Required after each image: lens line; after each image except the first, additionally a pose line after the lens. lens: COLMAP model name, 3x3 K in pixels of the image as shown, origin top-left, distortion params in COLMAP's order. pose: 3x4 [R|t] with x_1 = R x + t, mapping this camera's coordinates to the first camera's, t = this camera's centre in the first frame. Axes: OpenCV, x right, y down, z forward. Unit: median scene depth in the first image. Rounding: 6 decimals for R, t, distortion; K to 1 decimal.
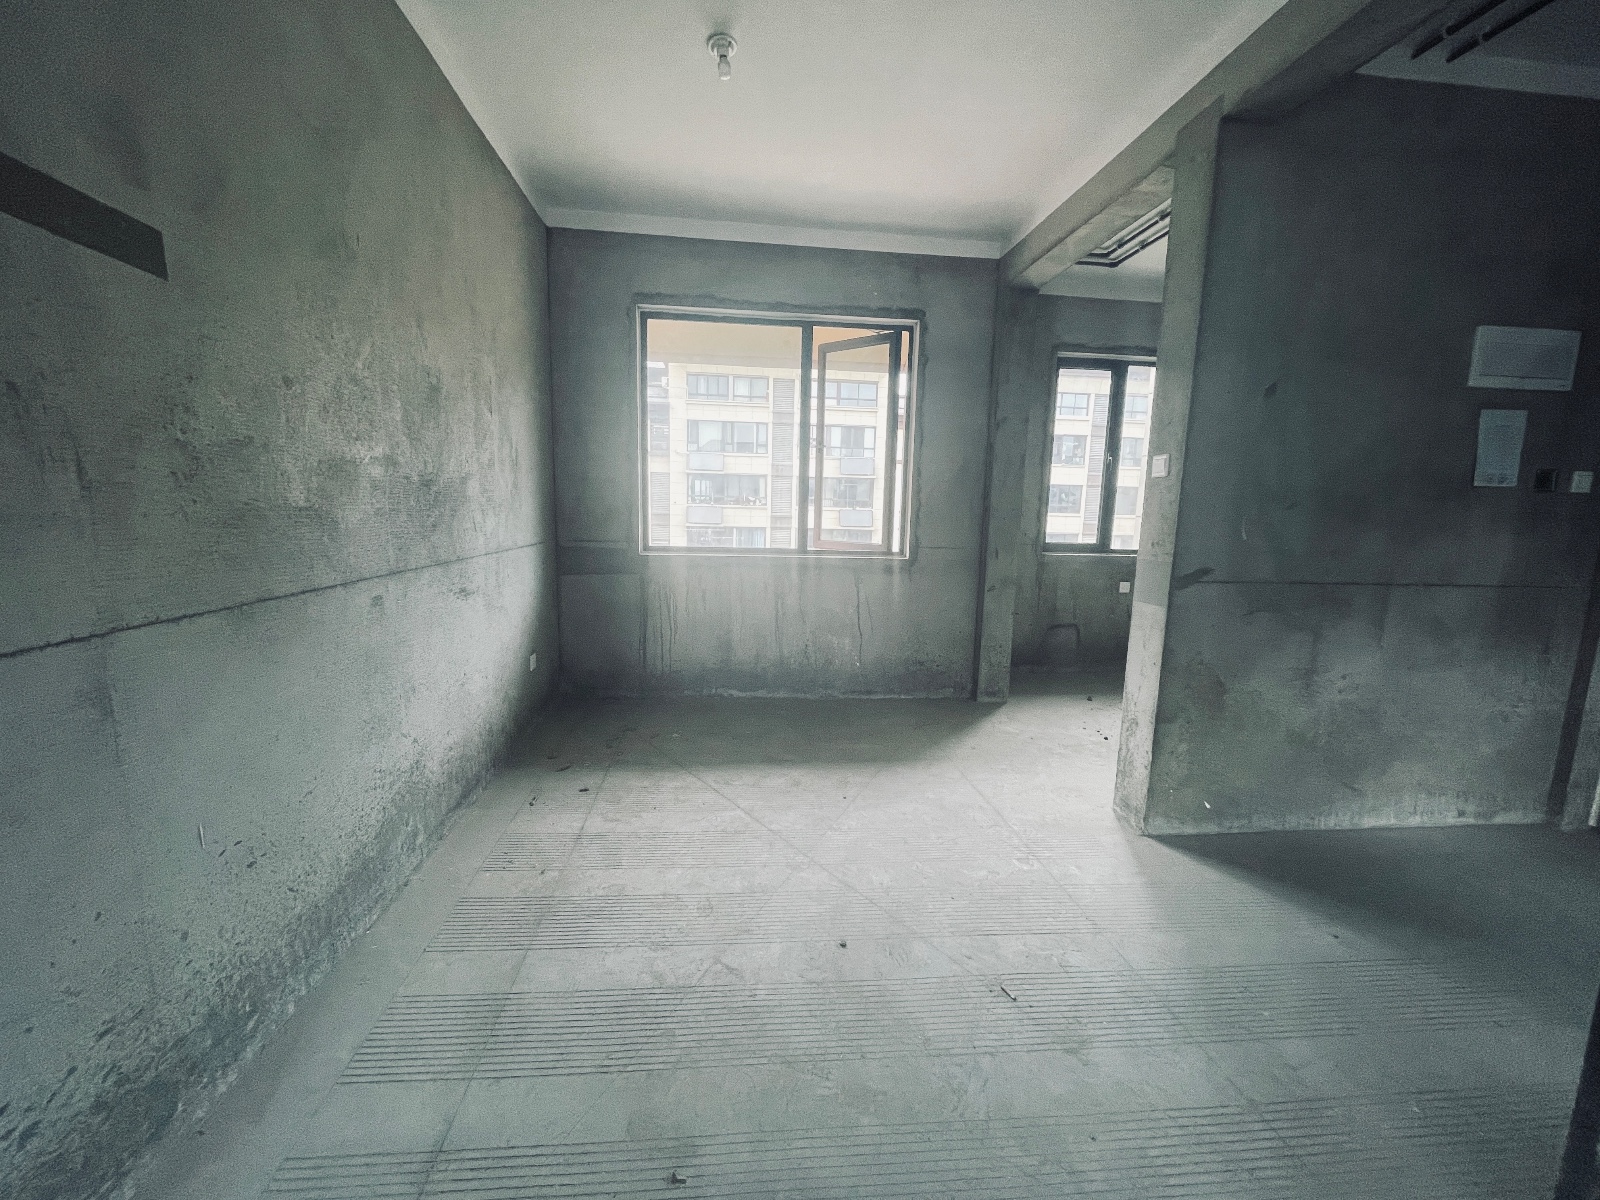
lens RADIAL K [[645.9, 0, 796.8], [0, 645.9, 599.6], [0, 0, 1]] dist [-0.007097, 0.000217]
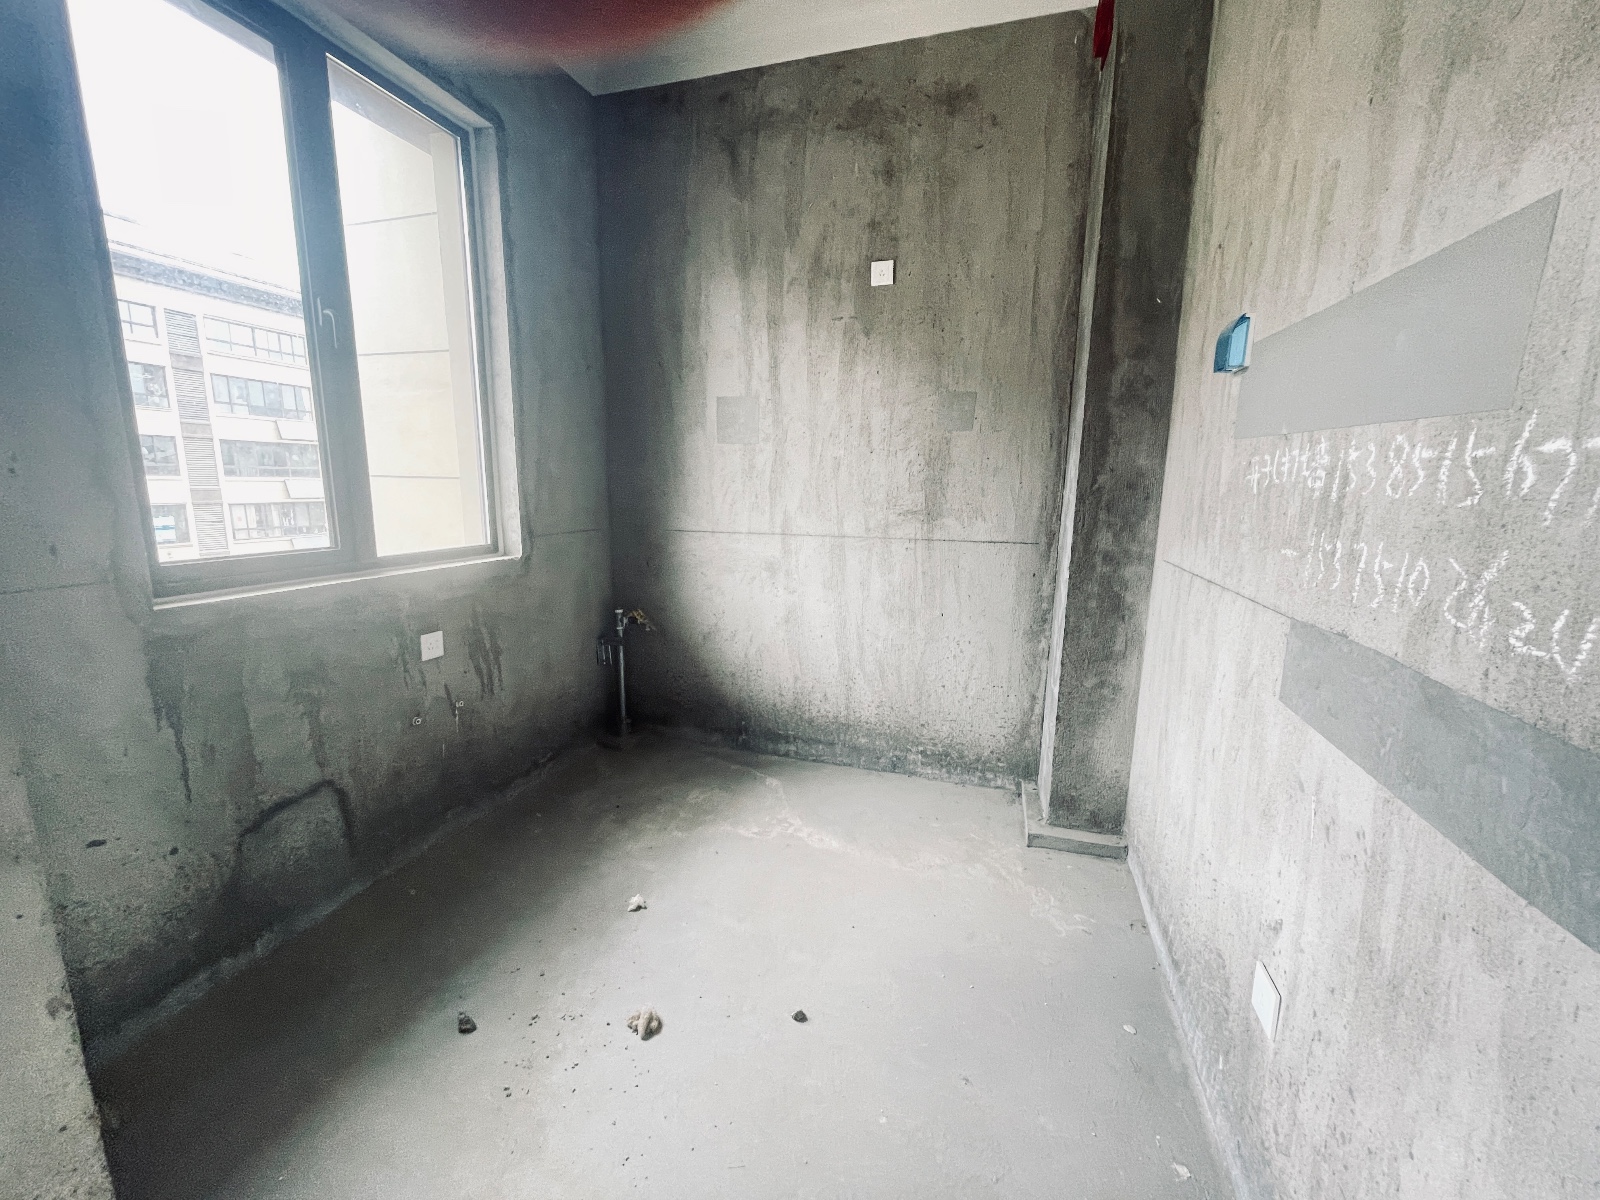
lens RADIAL K [[645.9, 0, 800.9], [0, 645.9, 598.2], [0, 0, 1]] dist [-0.007097, 0.000217]
pose [[0.385578, -0.184148, 0.904112, 0.228792], [0.132147, 0.980801, 0.143411, -0.075762], [-0.913163, 0.064180, 0.402510, 0.608973]]
